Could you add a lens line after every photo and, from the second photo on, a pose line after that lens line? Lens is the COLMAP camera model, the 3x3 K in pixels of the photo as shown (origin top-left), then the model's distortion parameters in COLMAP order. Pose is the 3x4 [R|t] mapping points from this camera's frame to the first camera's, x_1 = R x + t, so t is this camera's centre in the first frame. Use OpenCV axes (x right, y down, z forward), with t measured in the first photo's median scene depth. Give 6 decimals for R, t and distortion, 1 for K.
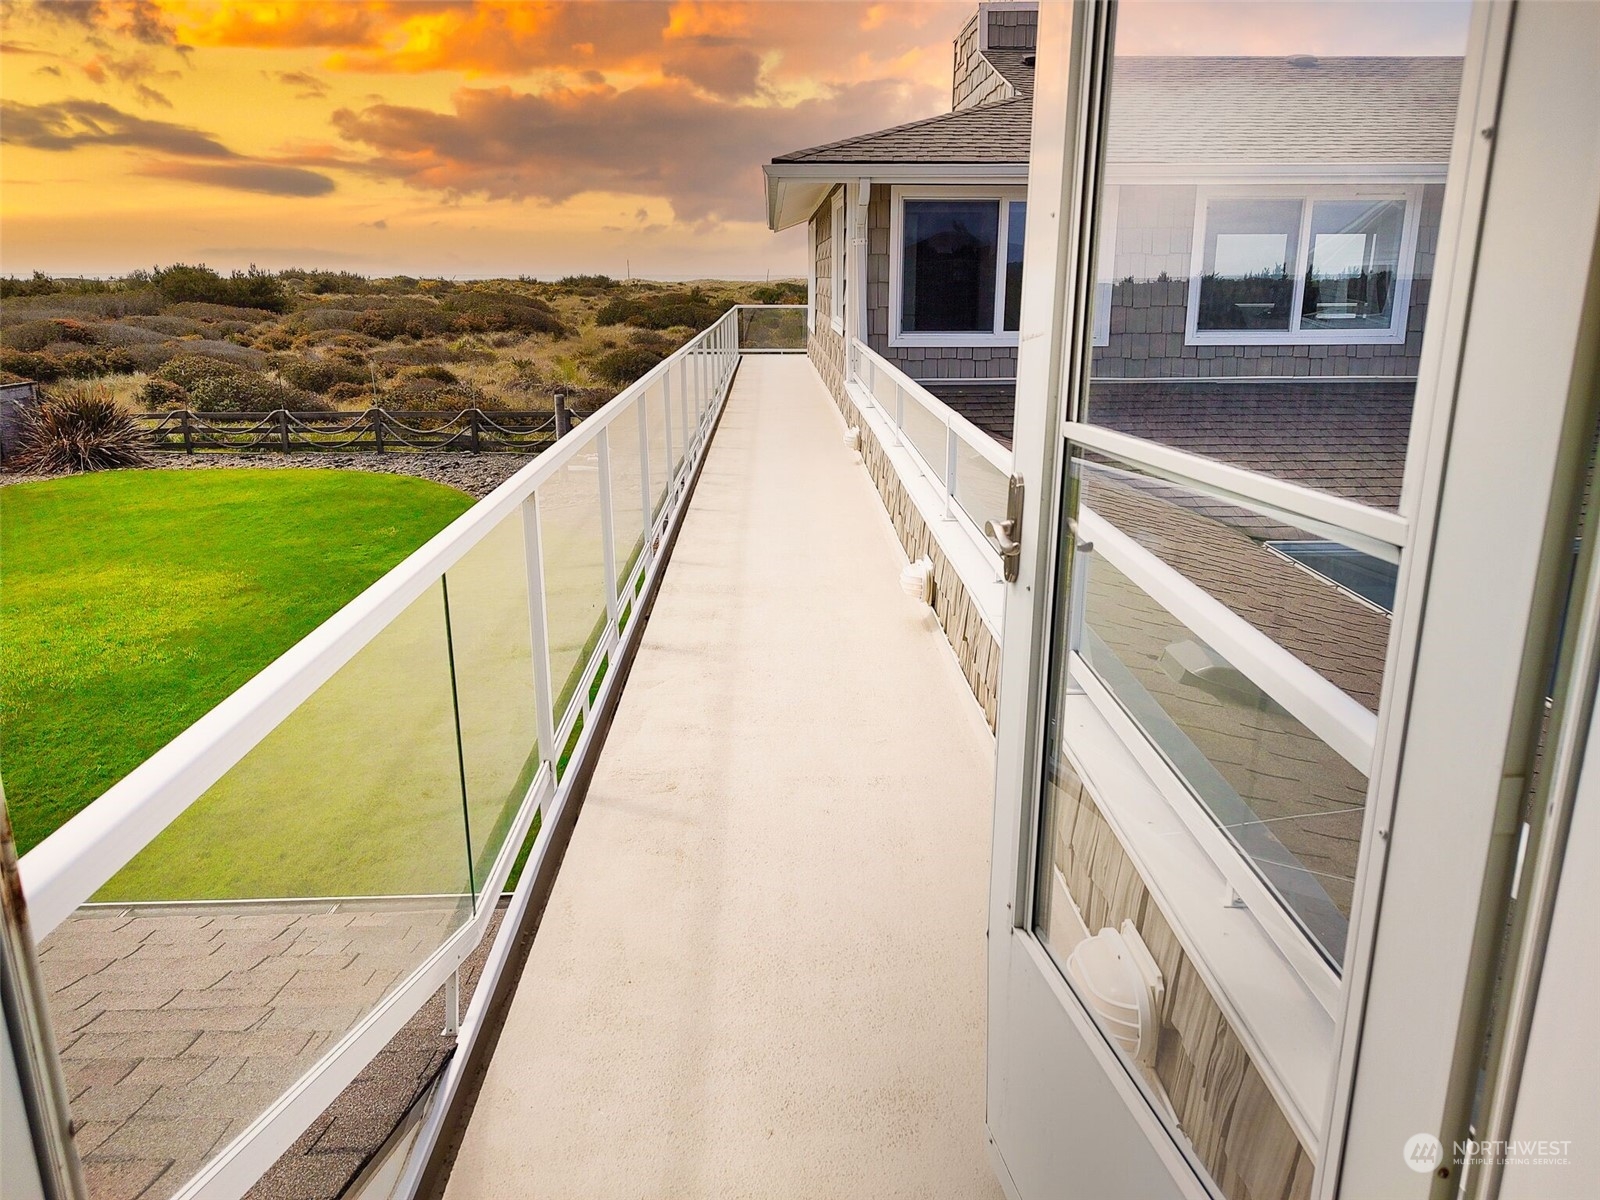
lens RADIAL K [[1153.9, 0, 800.0], [0, 1153.9, 600.0], [0, 0, 1]] dist [0.003370, 0.000275]
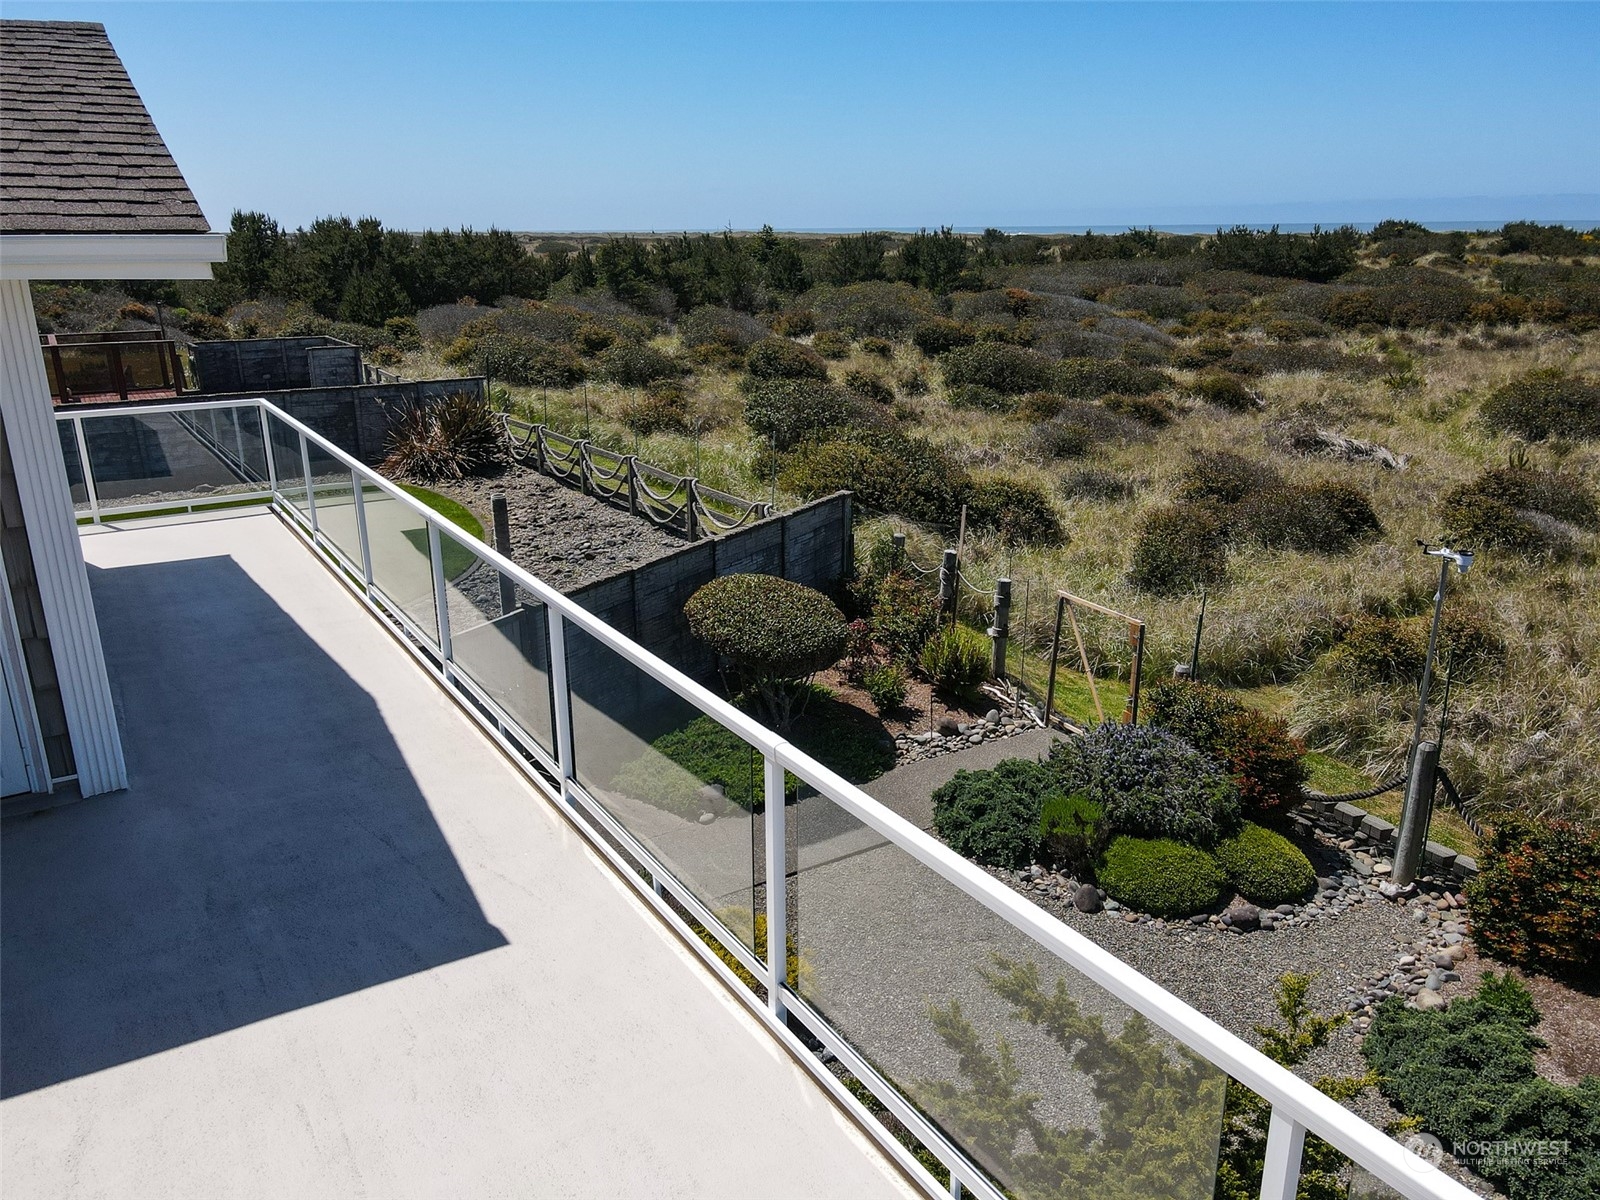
lens RADIAL K [[1177.6, 0, 792.5], [0, 1177.6, 598.1], [0, 0, 1]] dist [-0.003219, 0.046926]
pose [[0.522565, 0.255690, -0.813356, 0.123514], [-0.225525, 0.961447, 0.157349, -0.081888], [0.822231, 0.101207, 0.560083, 0.240556]]
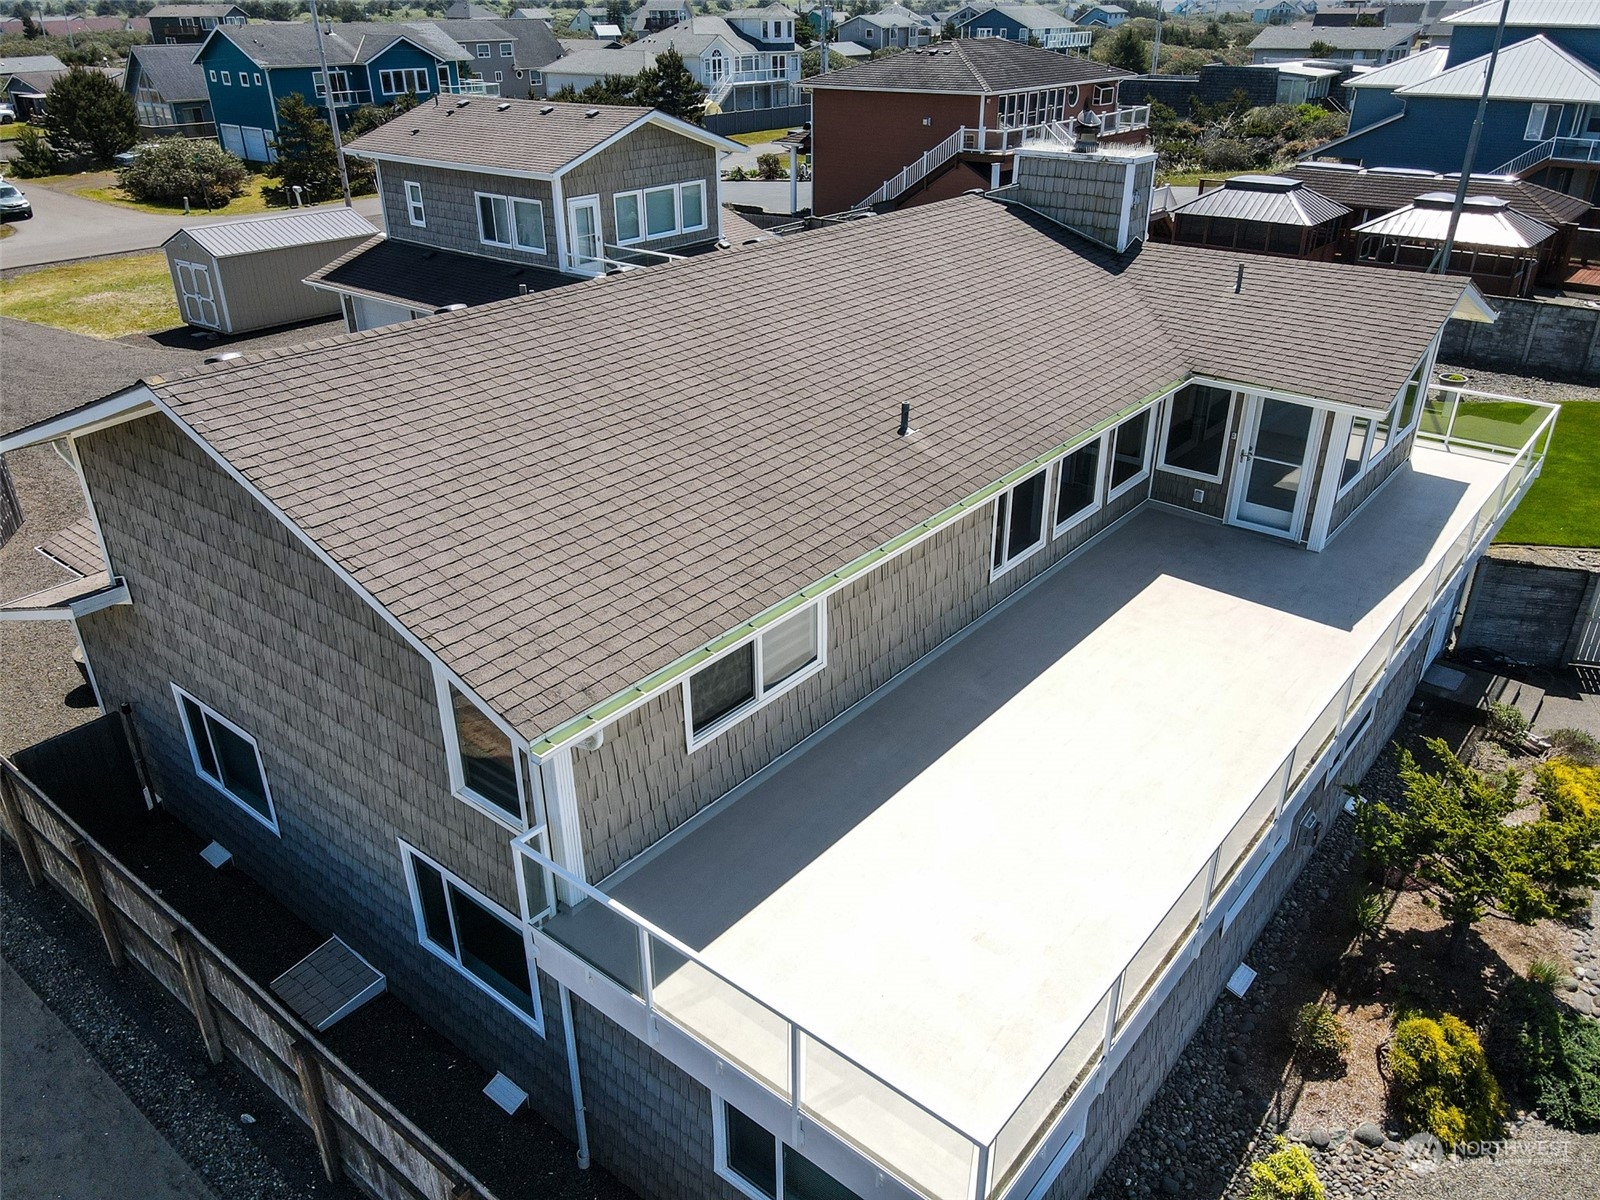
lens RADIAL K [[1180.3, 0, 791.0], [0, 1180.3, 602.2], [0, 0, 1]] dist [0.000889, 0.005640]
pose [[-0.653164, 0.351983, -0.670436, 0.246971], [-0.197527, 0.775539, 0.599602, -0.147712], [0.730999, 0.524068, -0.437028, 0.273652]]
